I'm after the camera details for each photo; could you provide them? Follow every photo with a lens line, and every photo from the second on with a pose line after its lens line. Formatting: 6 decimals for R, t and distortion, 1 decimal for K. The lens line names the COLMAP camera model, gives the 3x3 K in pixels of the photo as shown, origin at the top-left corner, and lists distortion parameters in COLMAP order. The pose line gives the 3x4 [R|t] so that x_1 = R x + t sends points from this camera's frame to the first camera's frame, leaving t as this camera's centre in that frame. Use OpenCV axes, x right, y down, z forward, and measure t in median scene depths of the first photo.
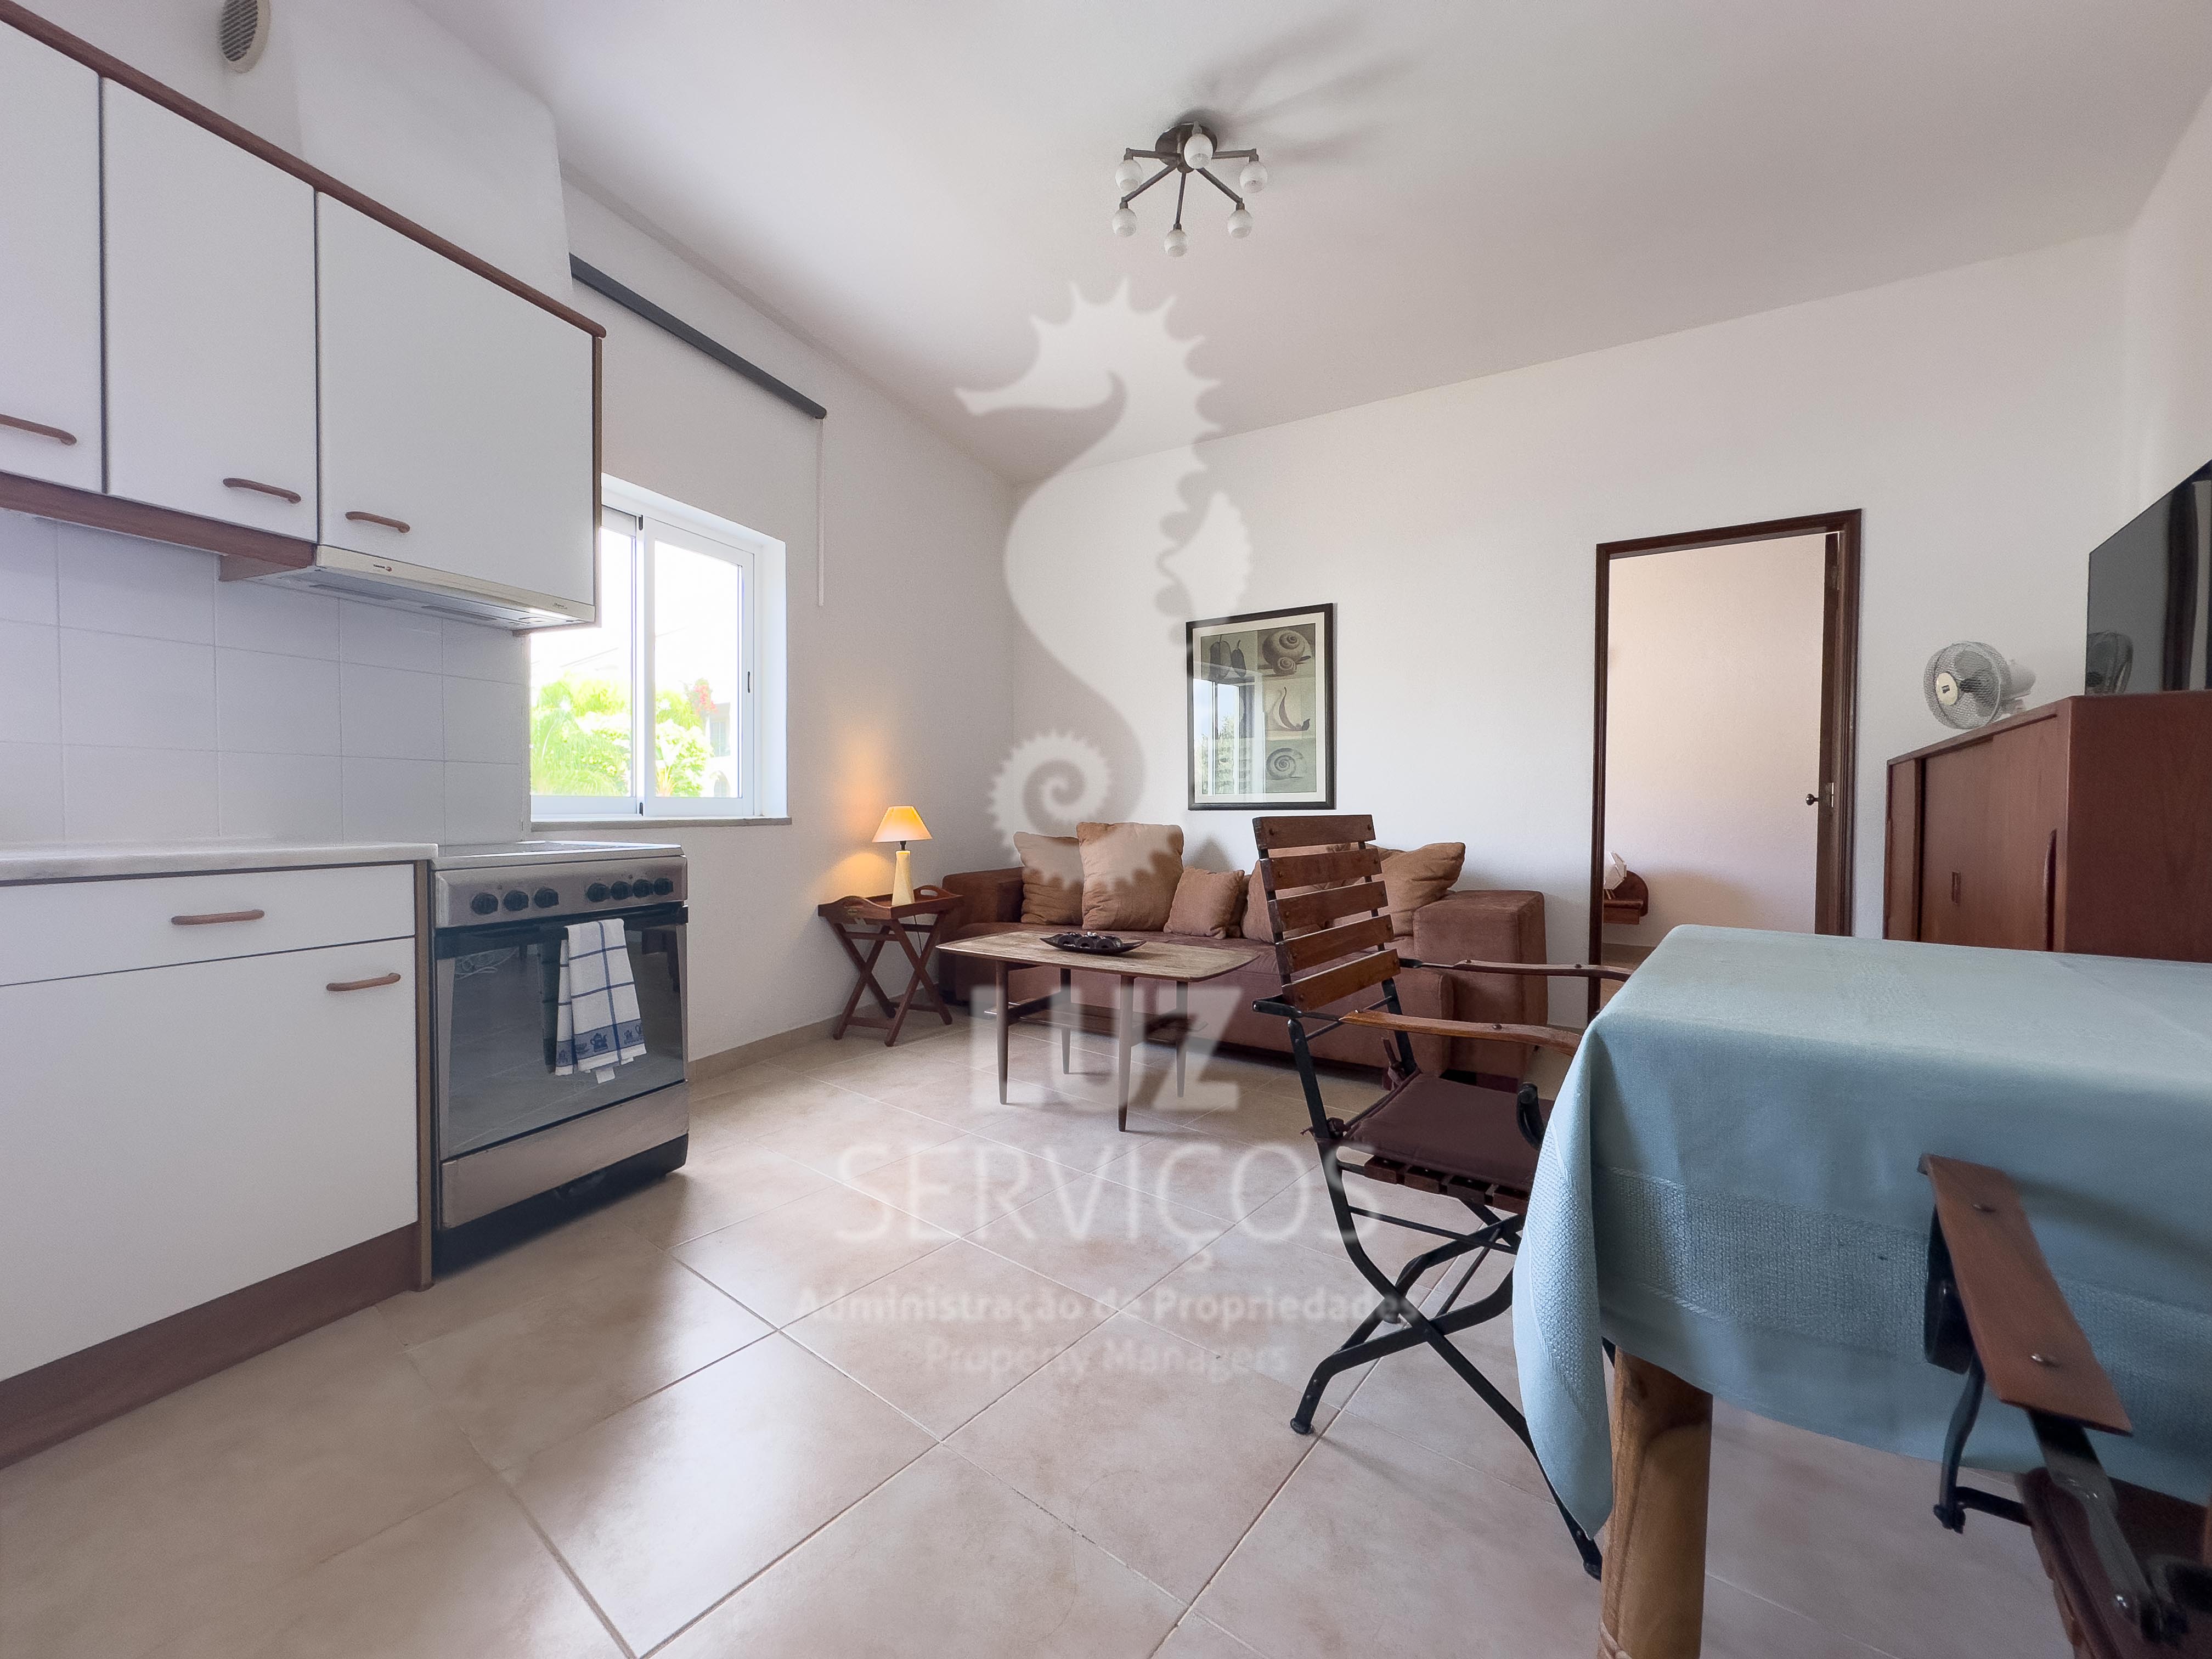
lens RADIAL K [[877.4, 0, 1097.8], [0, 877.4, 830.8], [0, 0, 1]] dist [-0.005312, 0.001473]
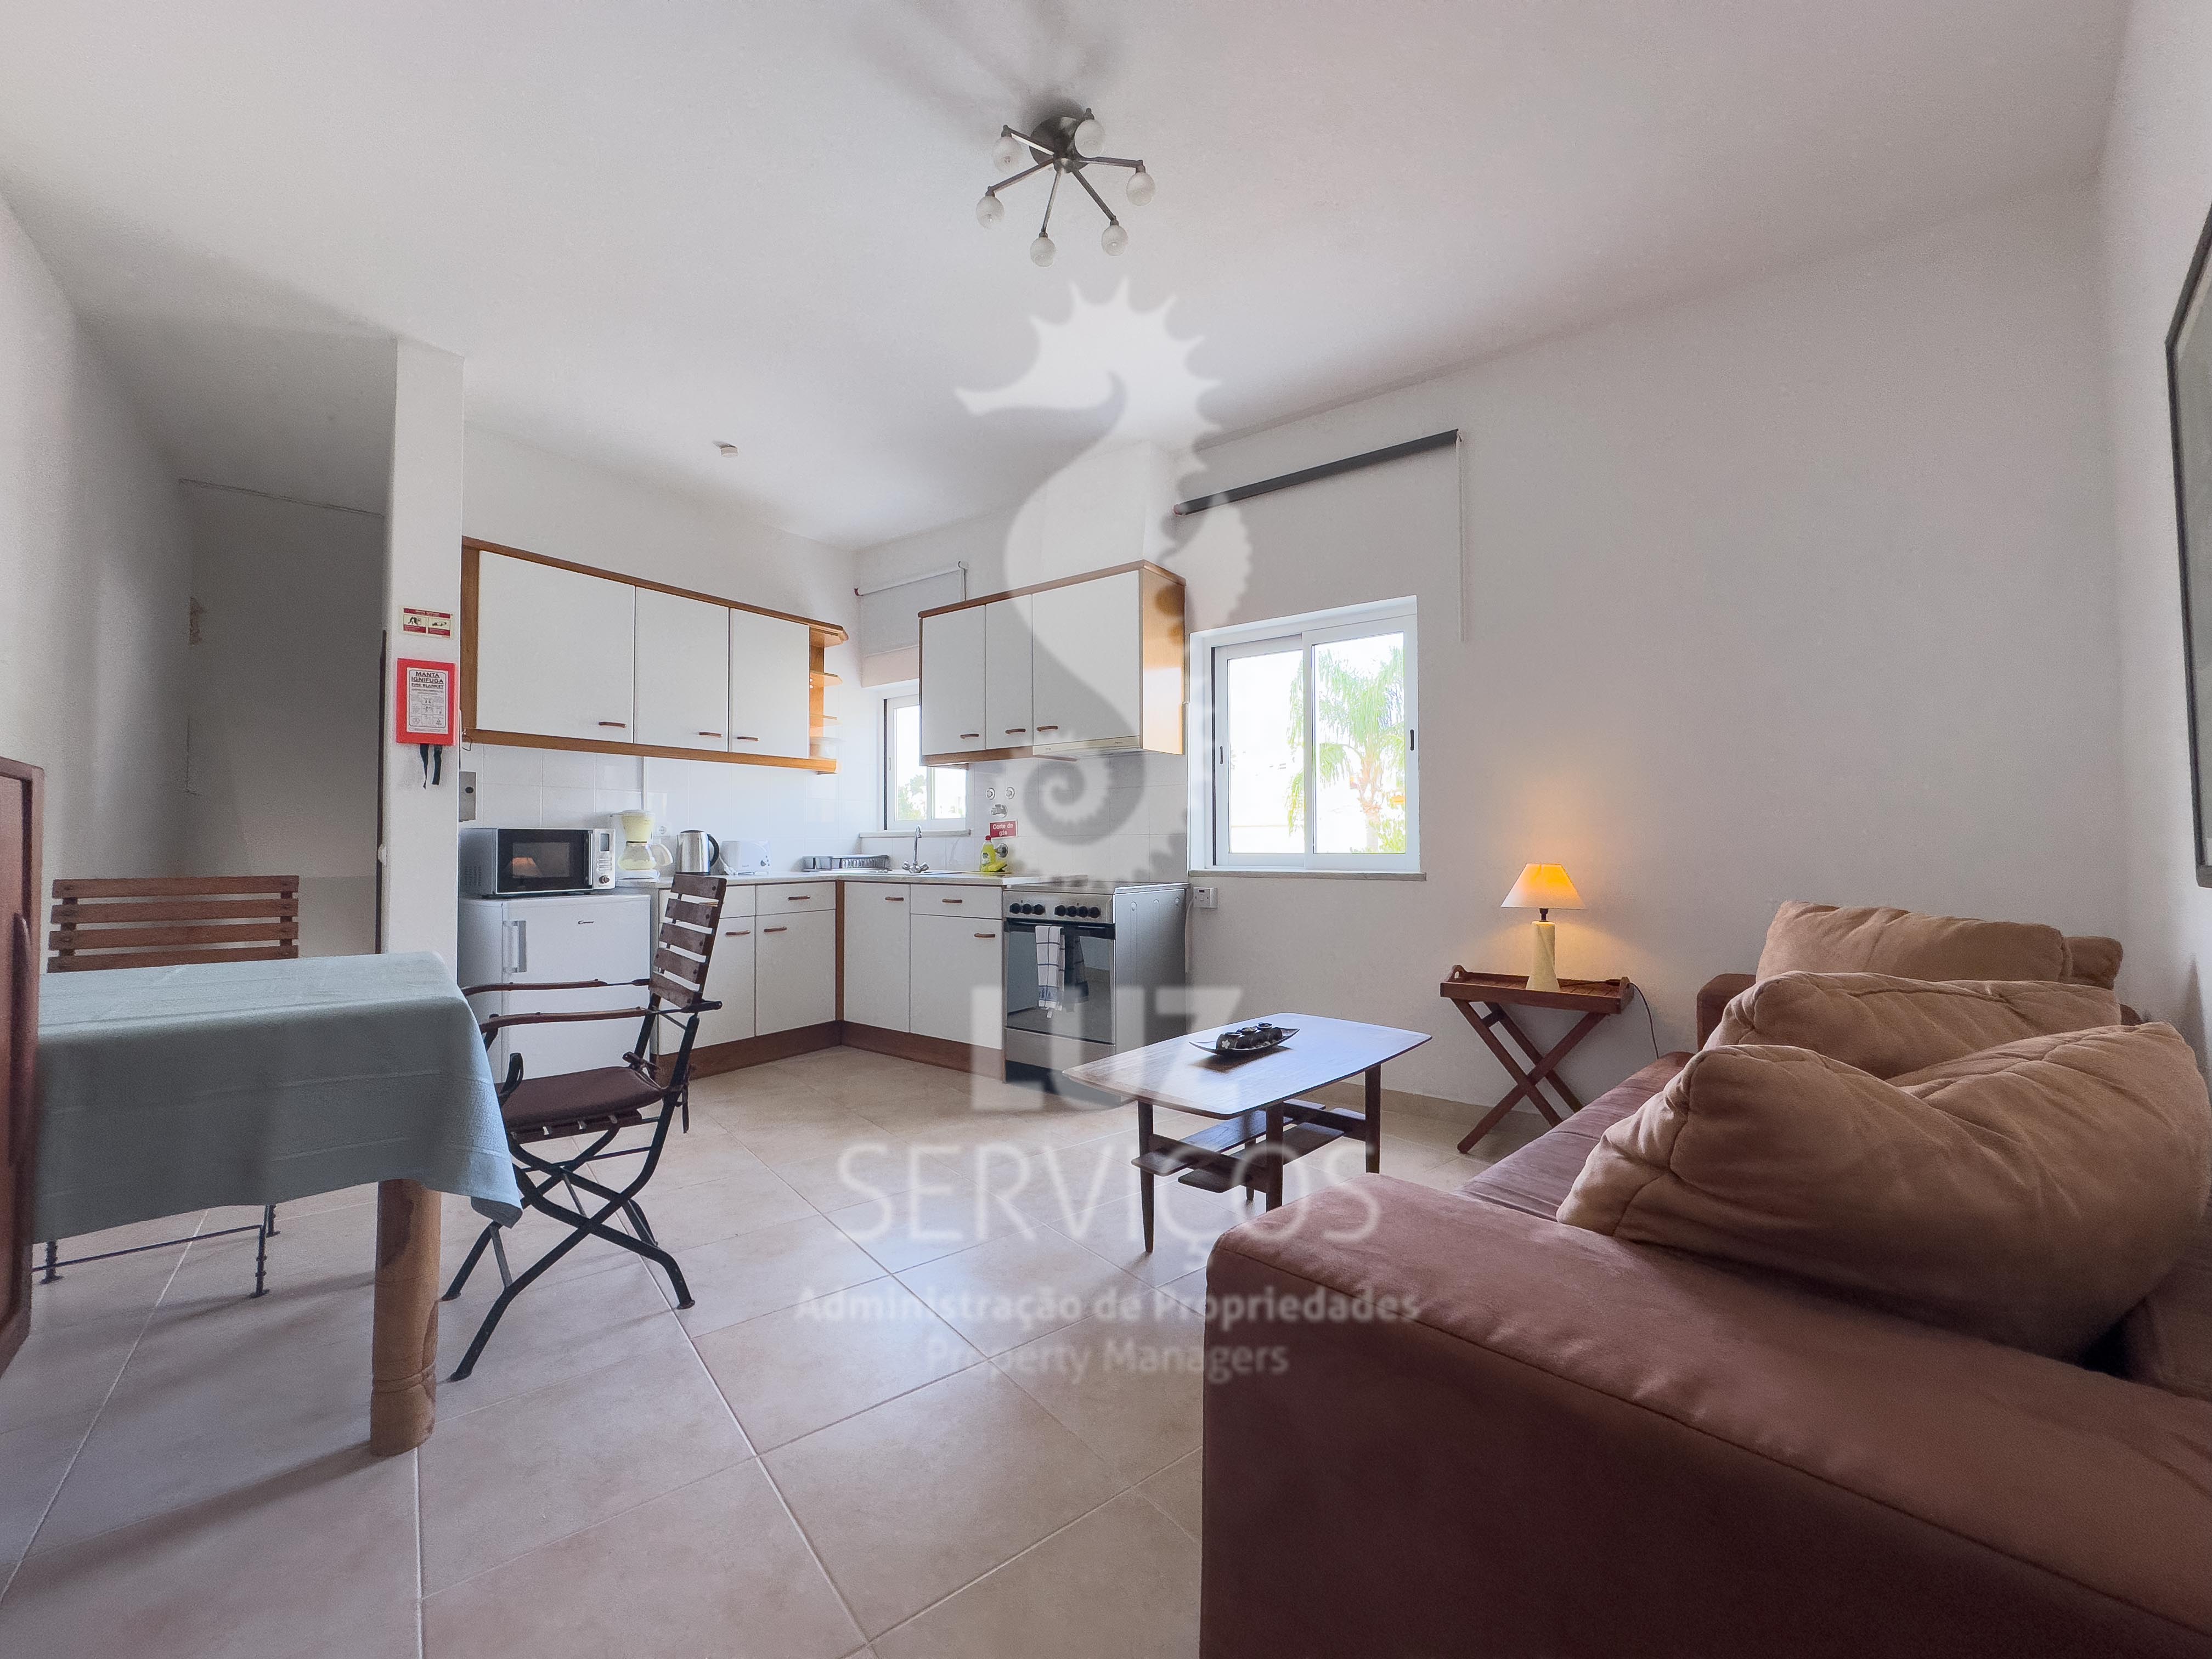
lens RADIAL K [[877.4, 0, 1109.5], [0, 877.4, 820.7], [0, 0, 1]] dist [-0.005312, 0.001473]
pose [[-0.221278, -0.030637, -0.974729, 0.564632], [-0.023879, 0.999377, -0.025990, -0.032902], [0.974918, 0.017525, -0.221872, 0.740677]]
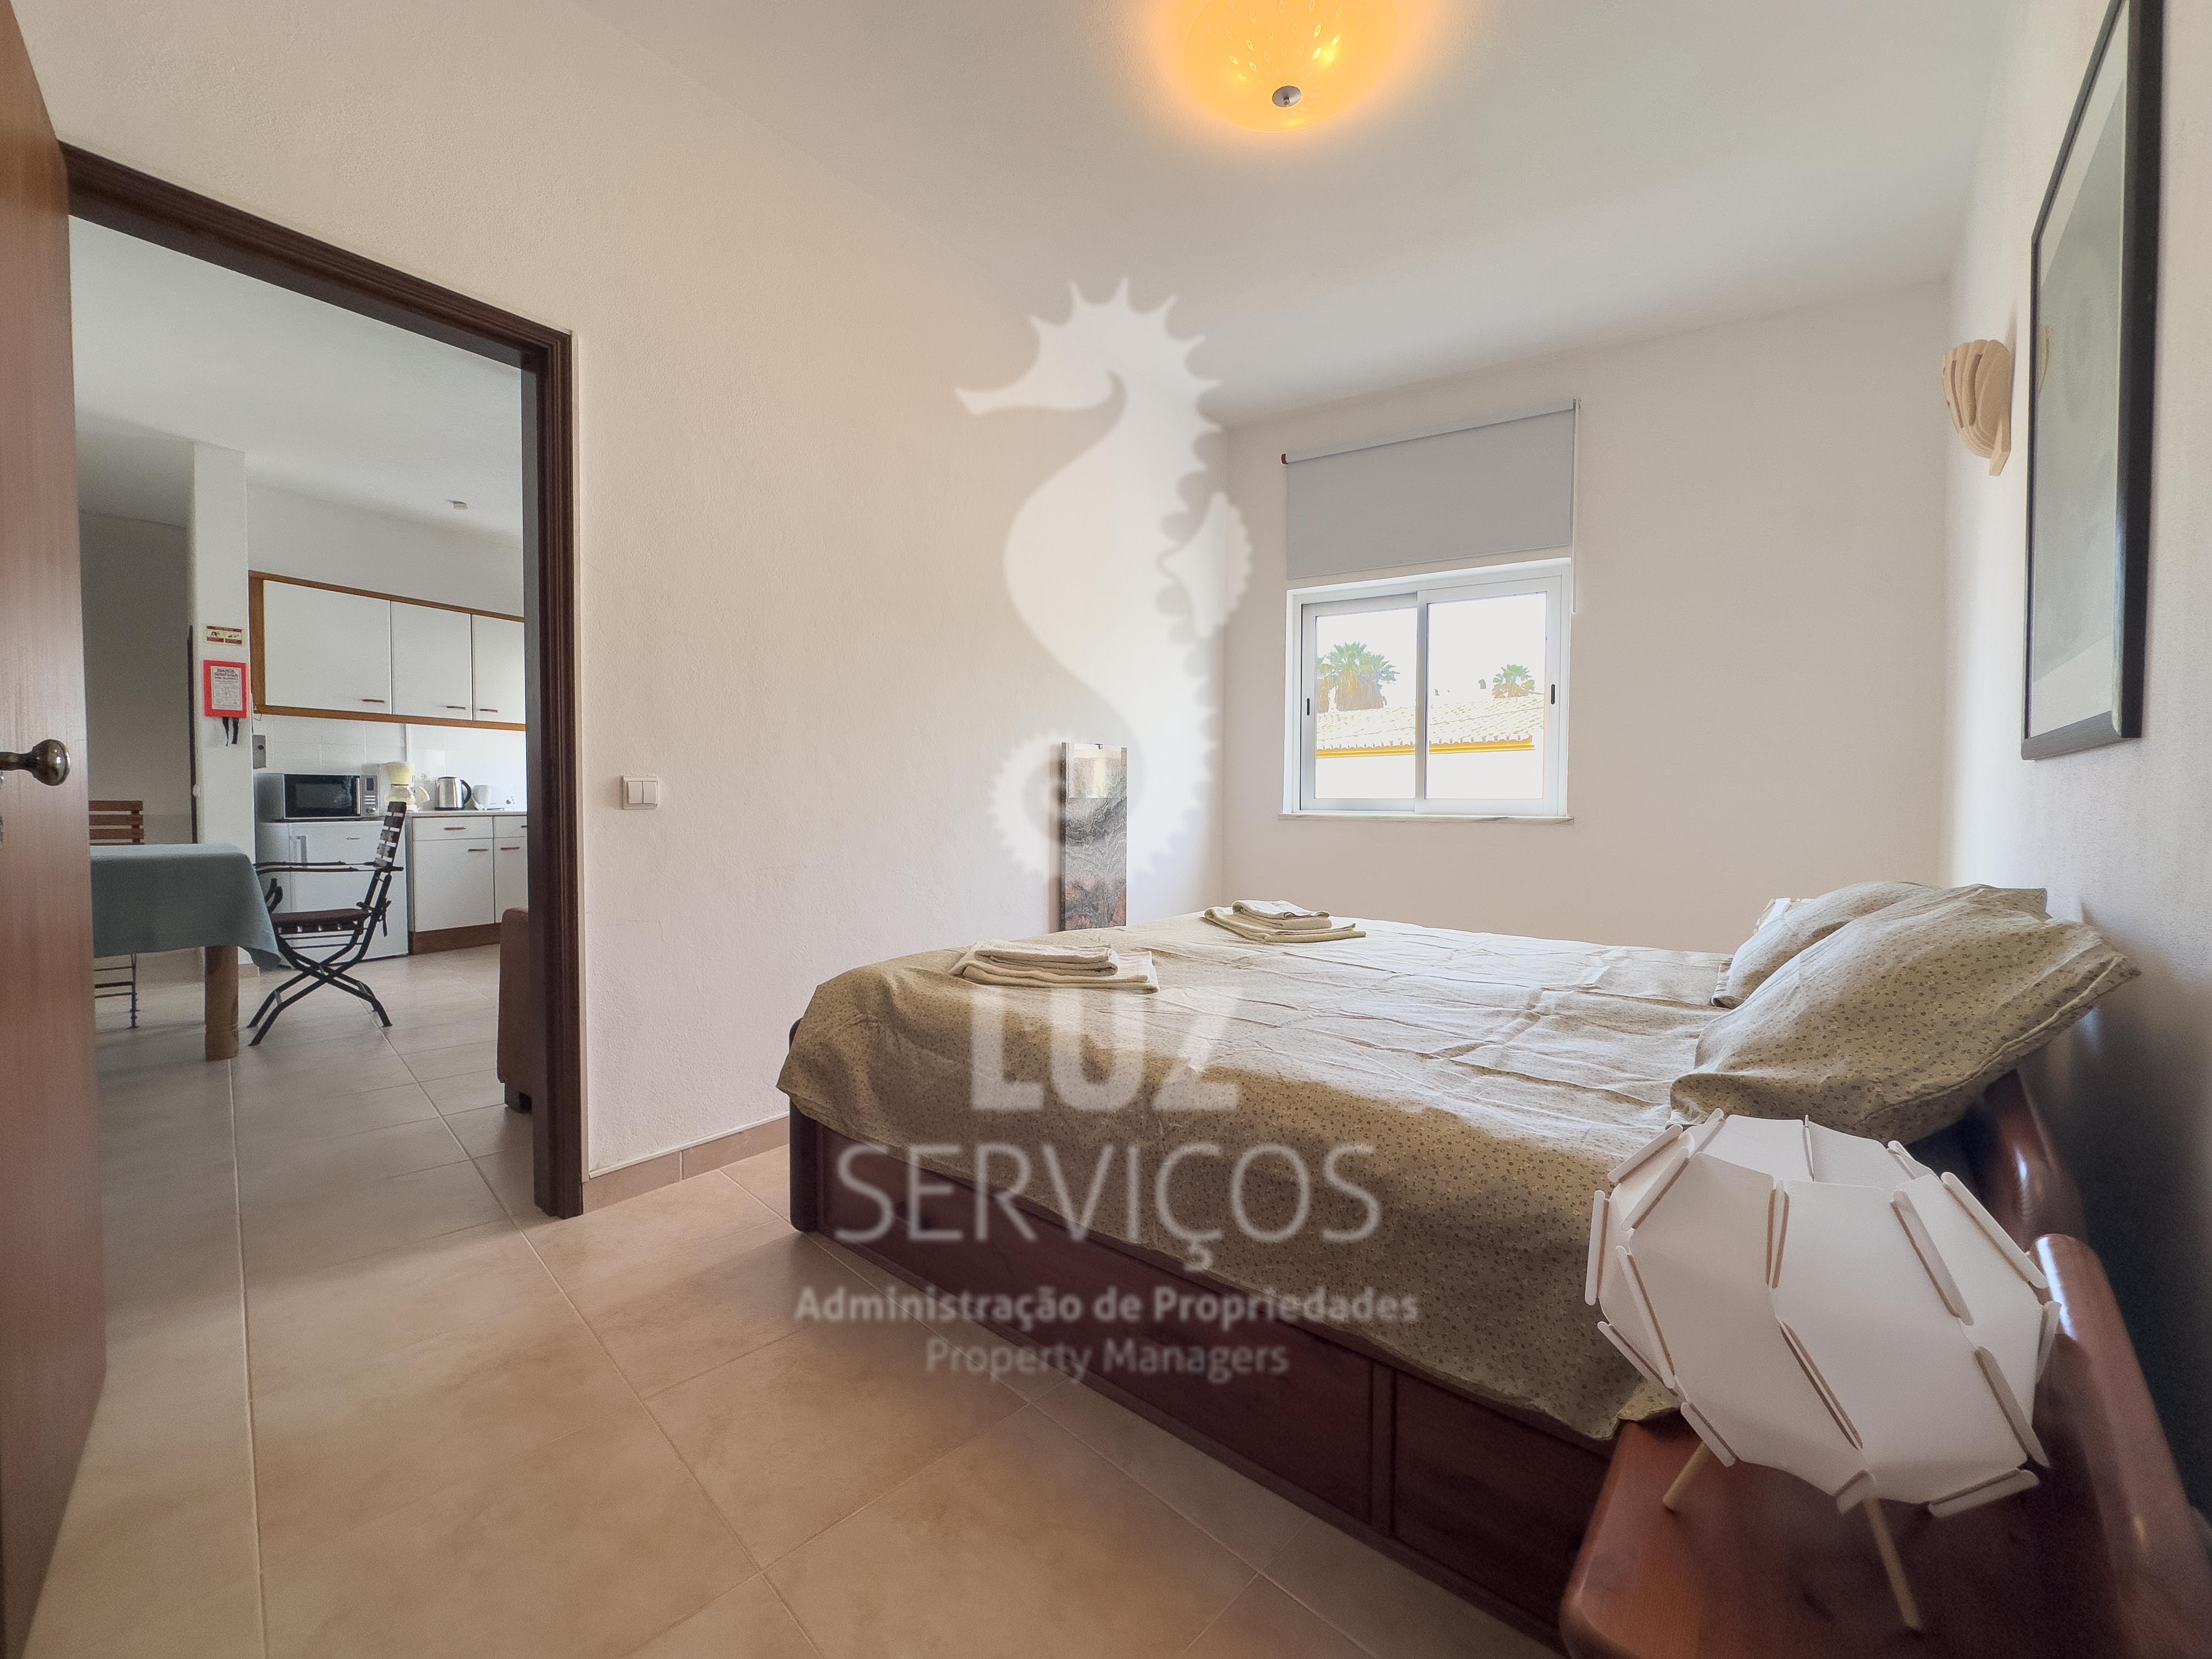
lens RADIAL K [[877.4, 0, 1114.5], [0, 877.4, 819.3], [0, 0, 1]] dist [-0.005312, 0.001473]
pose [[-0.099277, 0.018035, -0.994896, 0.978377], [-0.033099, 0.999223, 0.021417, -0.034310], [0.994509, 0.035057, -0.098603, 1.260776]]
